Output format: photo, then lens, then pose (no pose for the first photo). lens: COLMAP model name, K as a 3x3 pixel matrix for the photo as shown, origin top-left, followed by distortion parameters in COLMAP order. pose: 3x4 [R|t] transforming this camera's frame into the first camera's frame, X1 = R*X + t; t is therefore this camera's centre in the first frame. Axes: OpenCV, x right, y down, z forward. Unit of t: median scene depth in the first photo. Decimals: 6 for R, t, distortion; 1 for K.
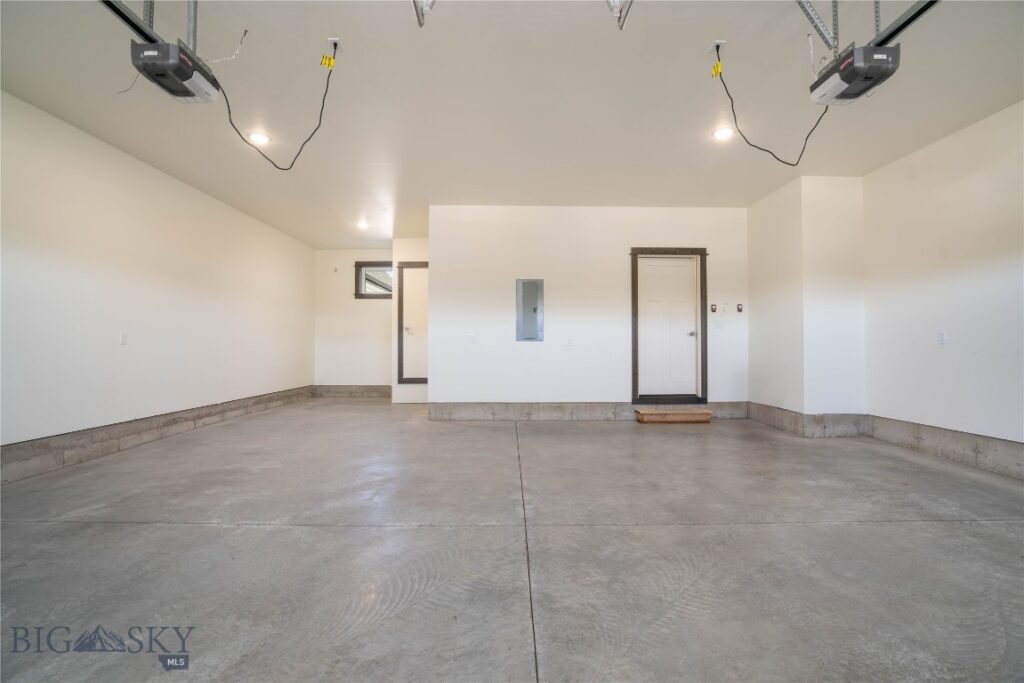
lens RADIAL K [[492.7, 0, 510.6], [0, 492.7, 343.2], [0, 0, 1]] dist [0.000709, 0.000619]
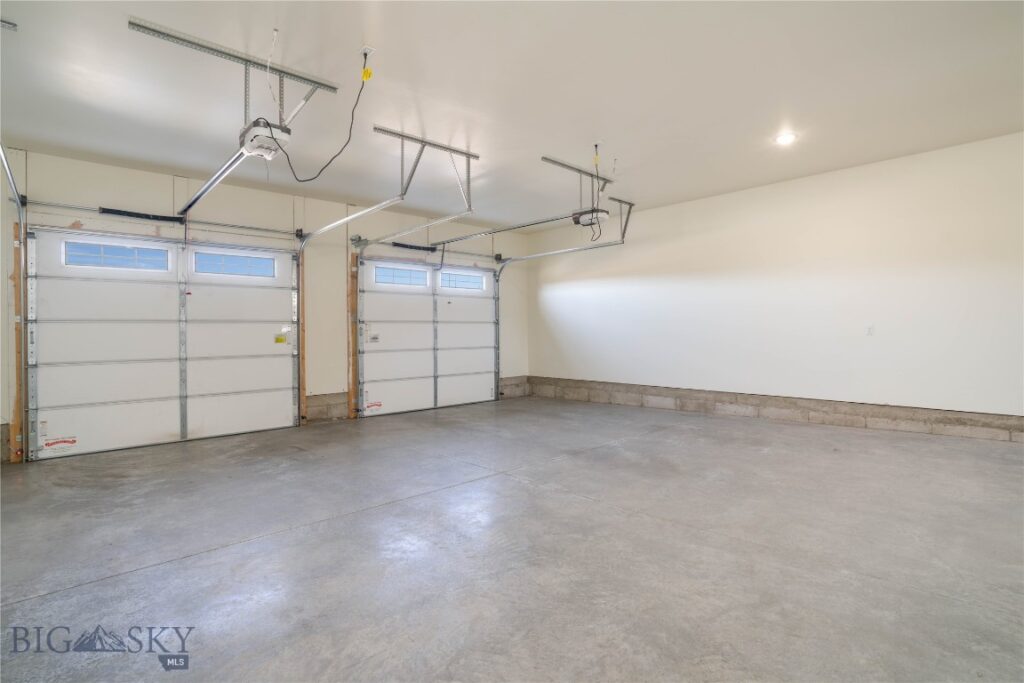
lens RADIAL K [[492.7, 0, 511.5], [0, 492.7, 336.8], [0, 0, 1]] dist [0.000709, 0.000619]
pose [[-0.747896, 0.014467, -0.663658, 0.649170], [0.016630, 0.999857, 0.003055, -0.013030], [0.663607, -0.008752, -0.748030, 1.446448]]
